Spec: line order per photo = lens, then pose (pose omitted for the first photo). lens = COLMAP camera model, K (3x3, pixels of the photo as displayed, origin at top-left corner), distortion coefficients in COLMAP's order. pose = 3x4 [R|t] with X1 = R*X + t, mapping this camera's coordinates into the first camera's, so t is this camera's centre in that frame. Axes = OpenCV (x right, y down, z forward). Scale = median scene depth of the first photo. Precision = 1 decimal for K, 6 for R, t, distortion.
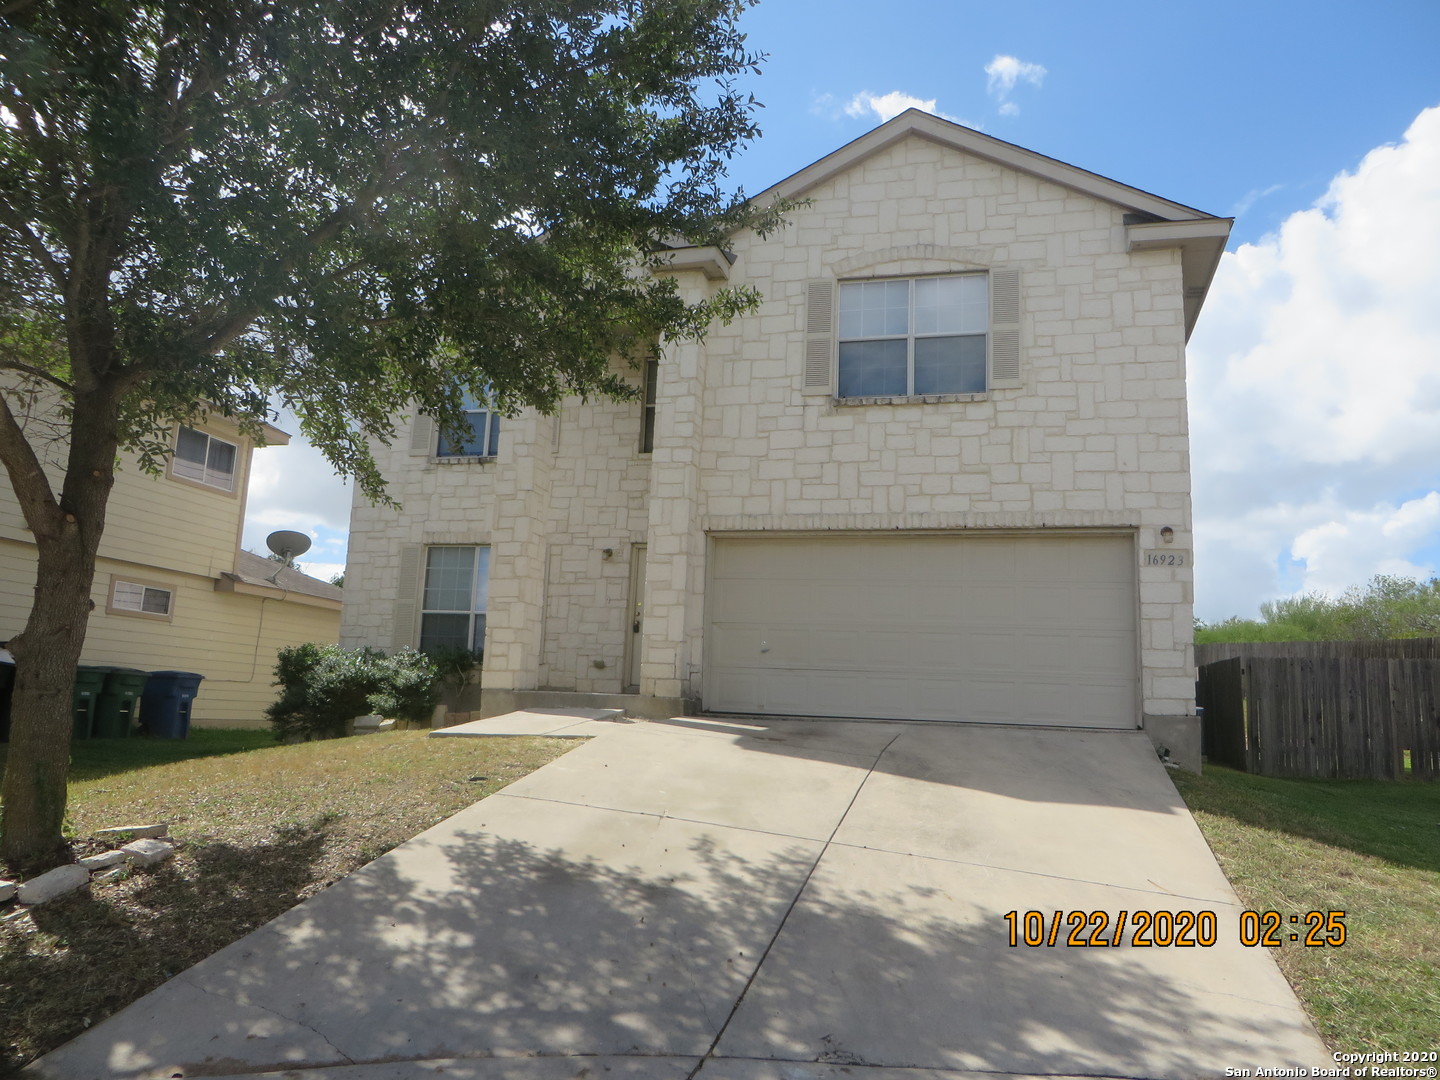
lens RADIAL K [[1062.6, 0, 722.3], [0, 1062.6, 535.3], [0, 0, 1]] dist [-0.029833, 0.012516]
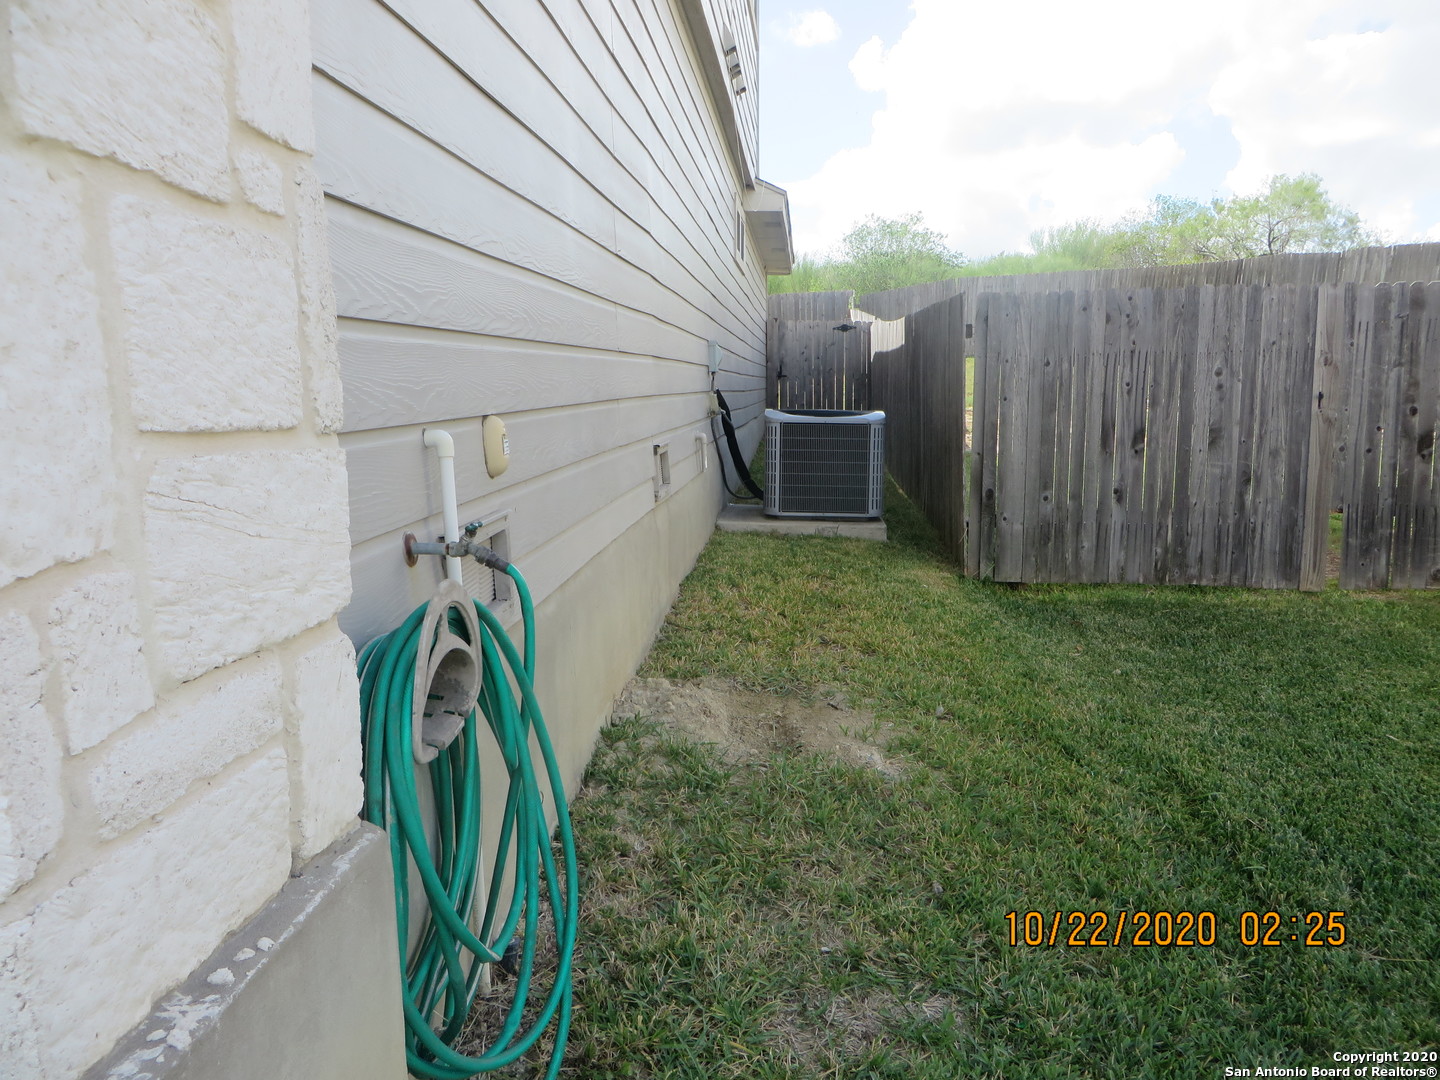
lens RADIAL K [[1062.6, 0, 715.1], [0, 1062.6, 539.1], [0, 0, 1]] dist [-0.029833, 0.012516]
pose [[0.981436, -0.082836, 0.172979, 0.279174], [0.023486, 0.947038, 0.320261, 0.063125], [-0.190347, -0.310253, 0.931403, 0.535987]]
